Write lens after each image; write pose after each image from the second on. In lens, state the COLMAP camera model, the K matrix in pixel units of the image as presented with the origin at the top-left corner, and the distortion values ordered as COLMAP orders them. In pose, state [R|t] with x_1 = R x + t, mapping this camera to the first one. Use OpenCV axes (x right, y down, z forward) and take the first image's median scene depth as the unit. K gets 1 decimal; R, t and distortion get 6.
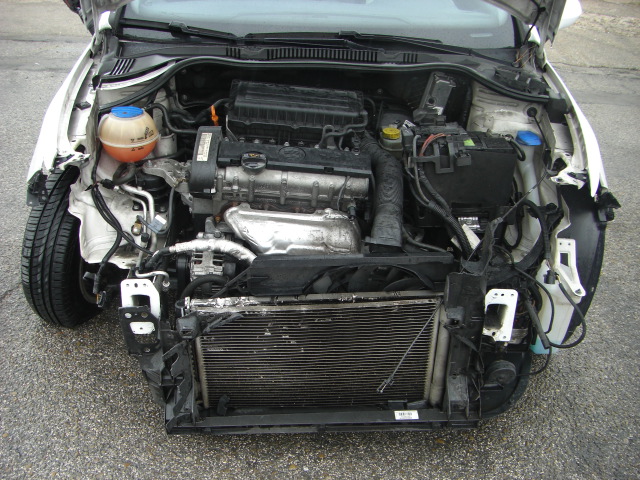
lens RADIAL K [[723.0, 0, 304.2], [0, 723.0, 283.6], [0, 0, 1]] dist [-0.173588, 0.082724]
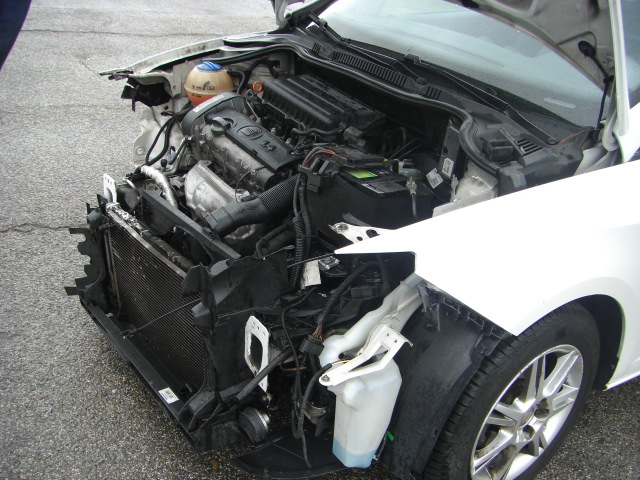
lens RADIAL K [[723.0, 0, 304.2], [0, 723.0, 283.6], [0, 0, 1]] dist [-0.173588, 0.082724]
pose [[0.562157, 0.426285, -0.708703, 0.860833], [-0.503449, 0.856245, 0.115686, -0.151555], [0.656139, 0.291762, 0.695957, 0.387451]]
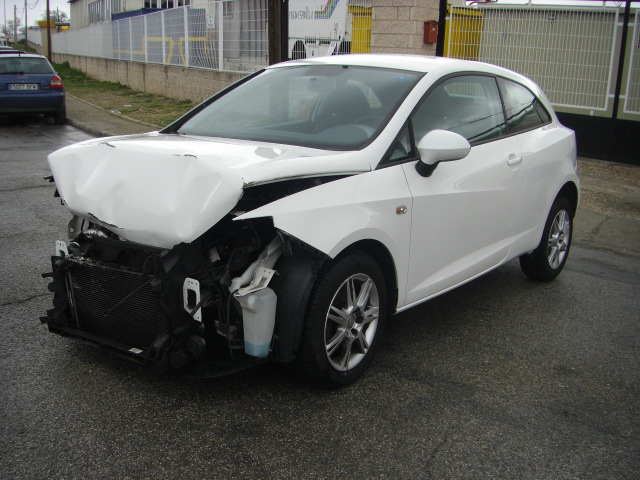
lens RADIAL K [[723.0, 0, 304.2], [0, 723.0, 283.6], [0, 0, 1]] dist [-0.173588, 0.082724]
pose [[0.775487, 0.166293, -0.609070, 1.325686], [-0.339162, 0.923401, -0.179718, 0.200723], [0.532530, 0.345943, 0.772487, -0.056083]]
